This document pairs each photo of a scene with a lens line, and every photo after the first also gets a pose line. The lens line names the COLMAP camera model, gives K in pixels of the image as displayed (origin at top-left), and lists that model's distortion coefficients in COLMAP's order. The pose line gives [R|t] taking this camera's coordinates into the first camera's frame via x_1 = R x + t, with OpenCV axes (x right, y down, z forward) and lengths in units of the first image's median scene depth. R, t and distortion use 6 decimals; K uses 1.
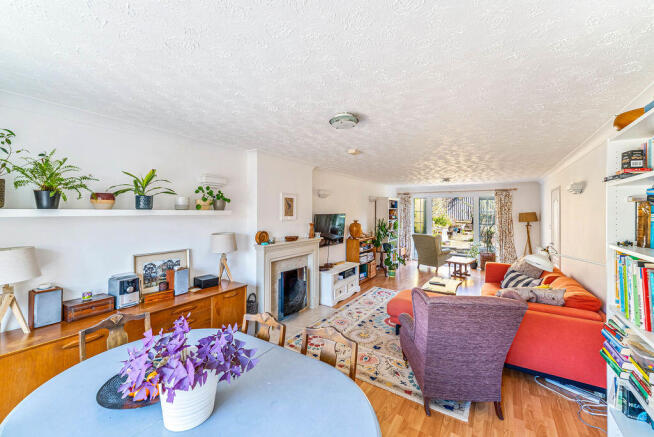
lens RADIAL K [[261.6, 0, 325.5], [0, 261.6, 213.7], [0, 0, 1]] dist [0.013038, -0.000405]
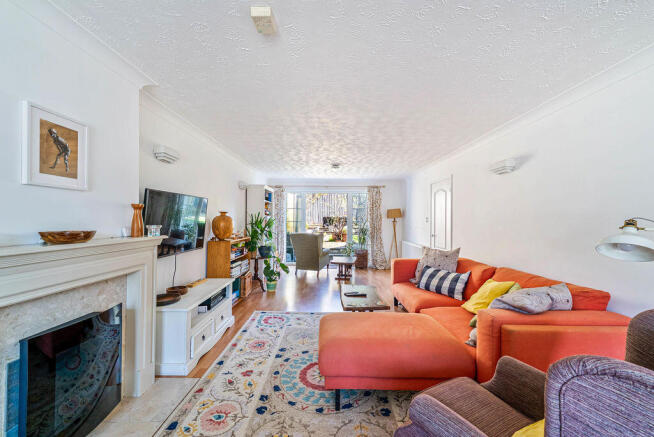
lens RADIAL K [[261.6, 0, 329.4], [0, 261.6, 218.5], [0, 0, 1]] dist [0.013038, -0.000405]
pose [[0.837305, 0.003715, 0.546723, -0.019497], [-0.000867, 0.999985, -0.005467, 0.050574], [-0.546735, 0.004103, 0.837296, 0.355996]]
